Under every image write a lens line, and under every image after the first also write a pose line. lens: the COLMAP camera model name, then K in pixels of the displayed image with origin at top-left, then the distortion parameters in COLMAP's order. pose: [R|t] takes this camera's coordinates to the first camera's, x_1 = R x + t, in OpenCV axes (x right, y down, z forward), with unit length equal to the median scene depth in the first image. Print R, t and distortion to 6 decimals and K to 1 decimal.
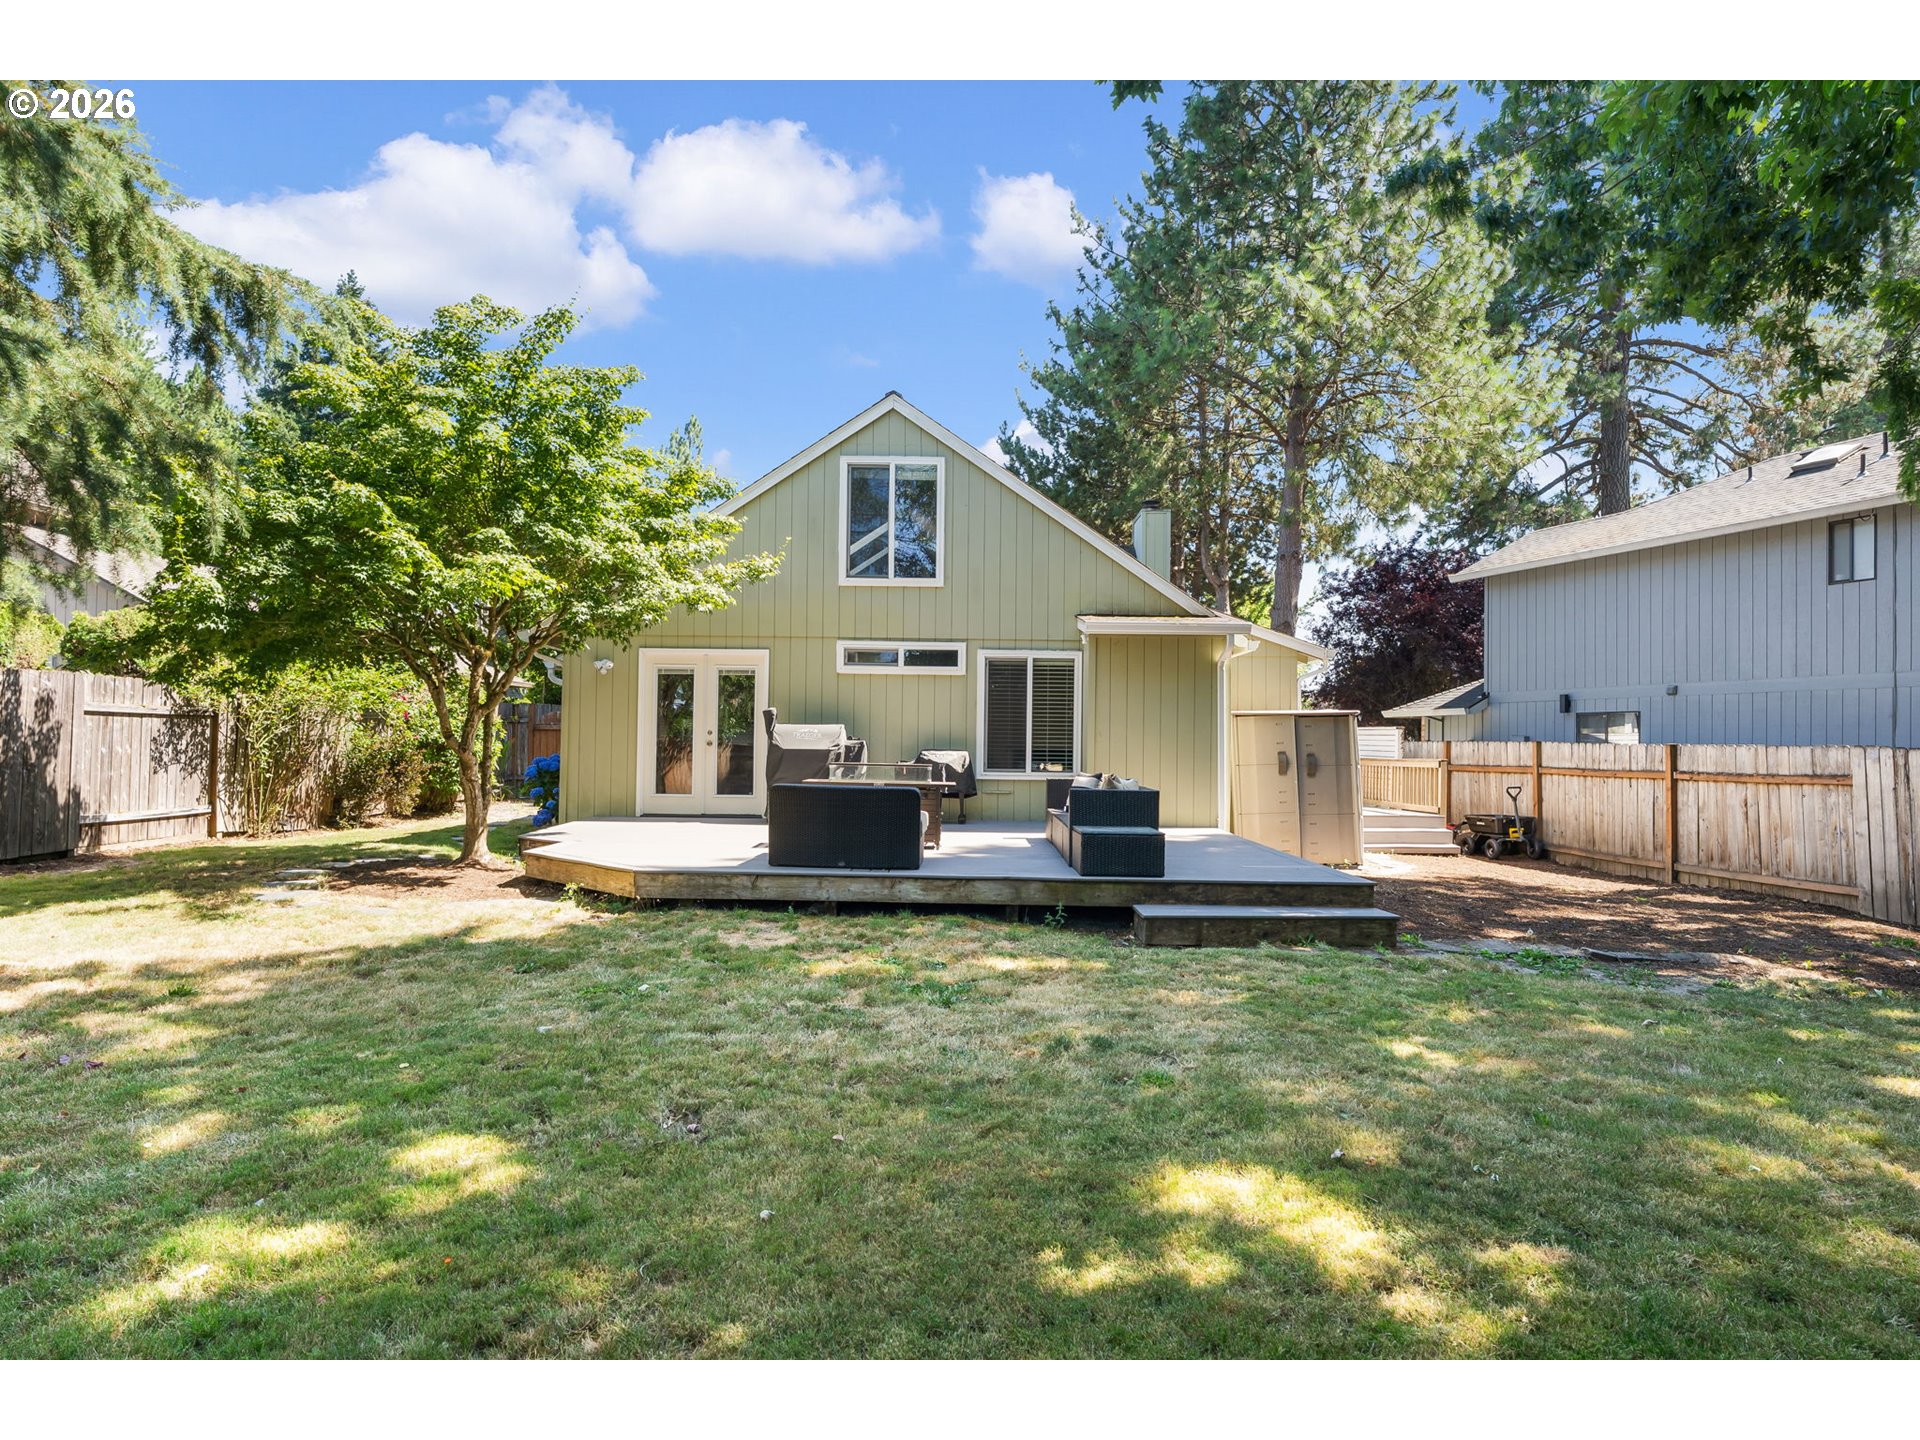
lens RADIAL K [[1071.2, 0, 960.0], [0, 1071.2, 720.0], [0, 0, 1]] dist [0.002654, 0.000601]
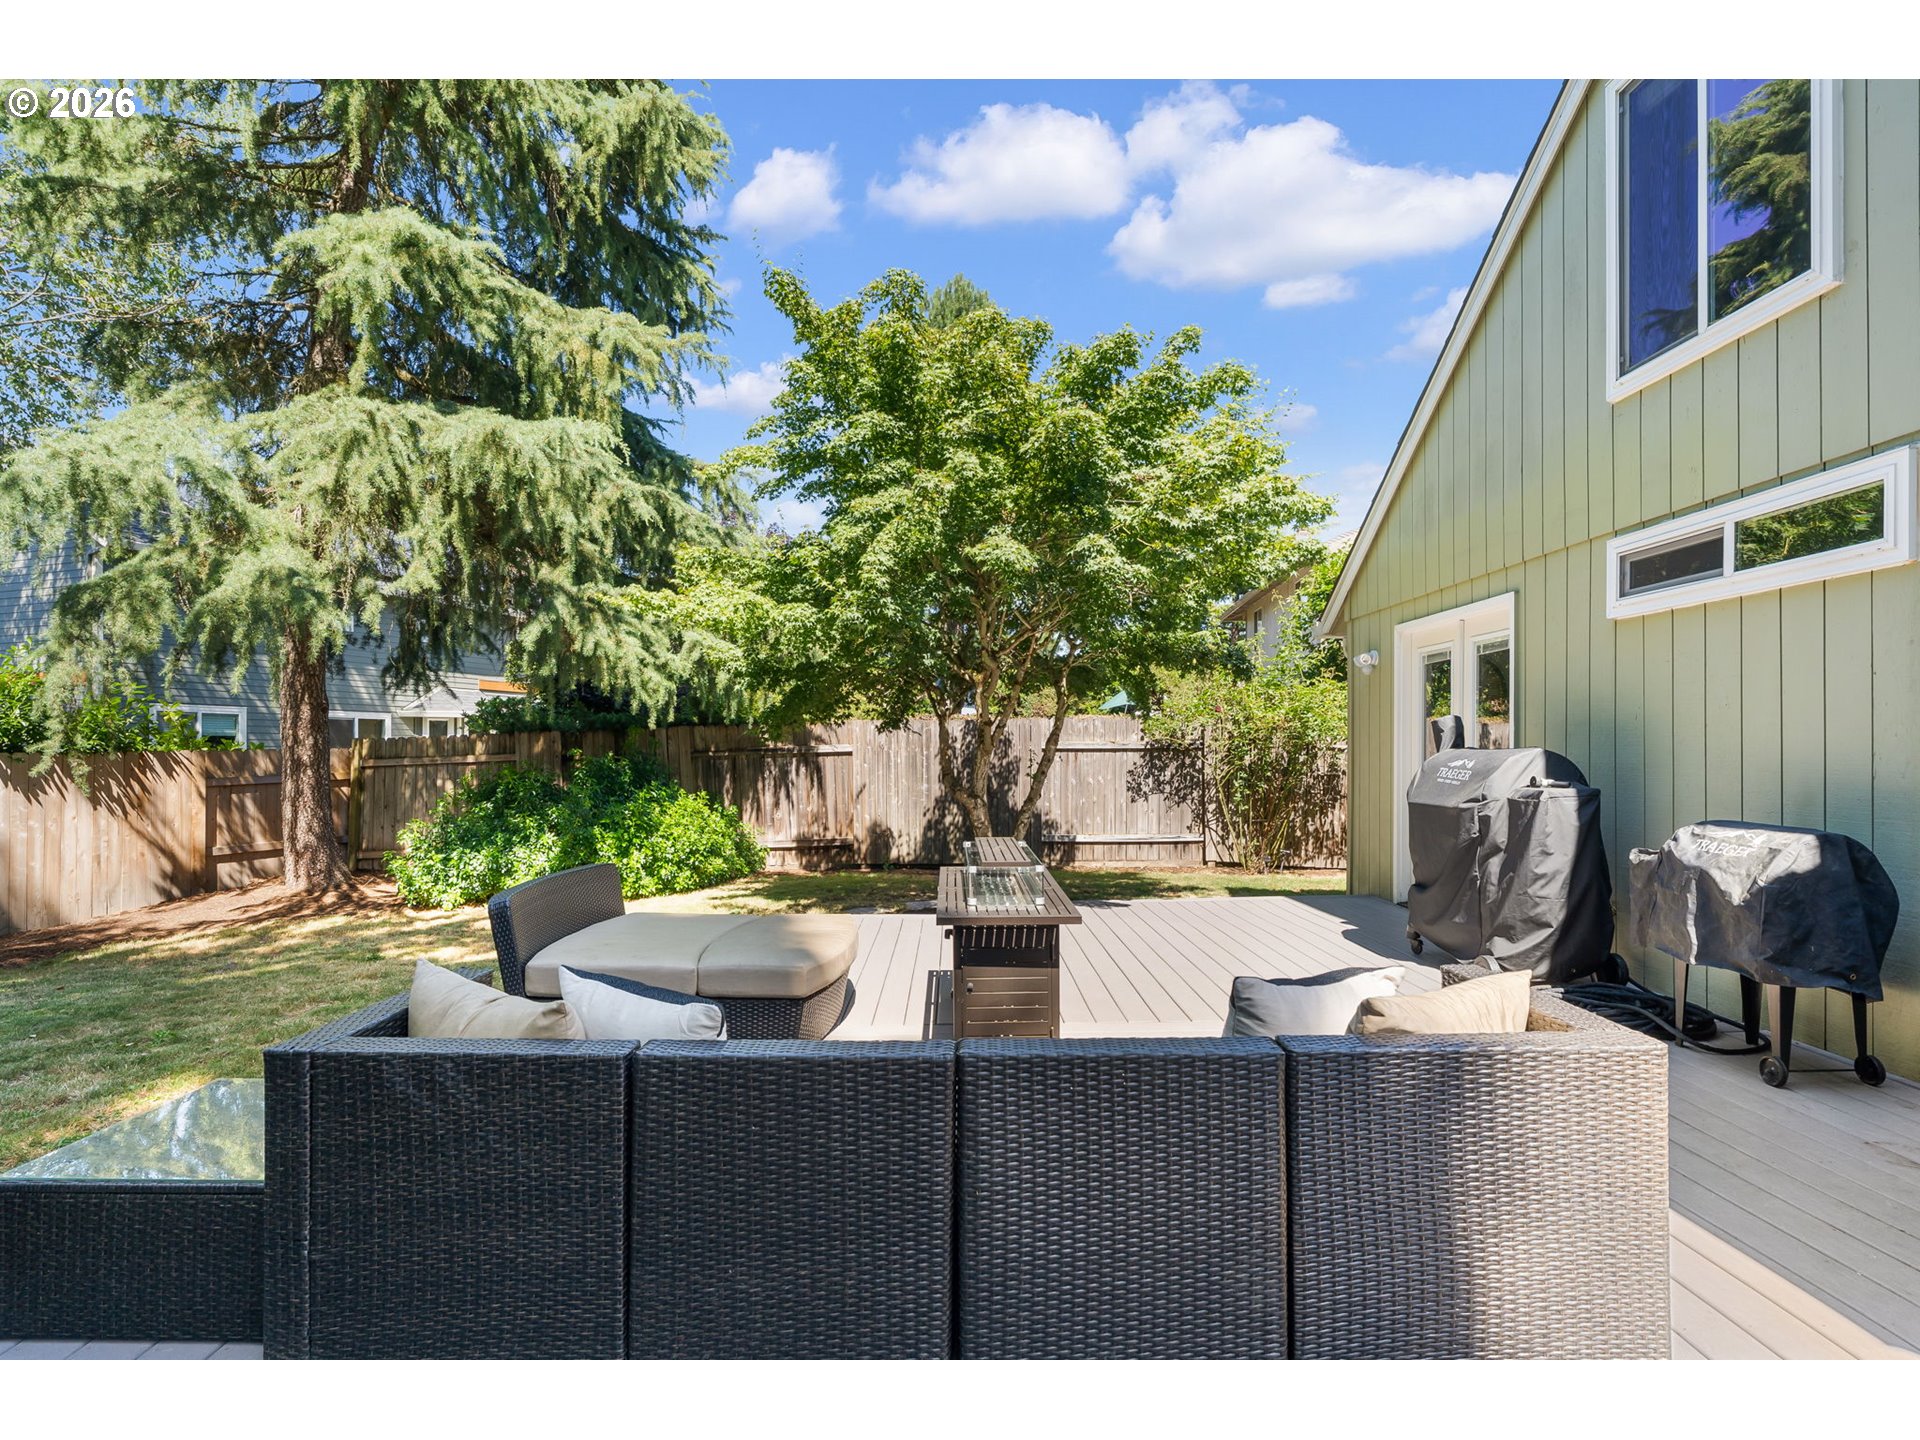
lens RADIAL K [[996.1, 0, 954.3], [0, 996.1, 740.1], [0, 0, 1]] dist [0.004401, 0.000116]
pose [[0.007932, -0.023061, -0.999703, 0.263950], [0.023237, 0.999468, -0.022871, 0.004891], [0.999699, -0.023049, 0.008464, 0.749508]]
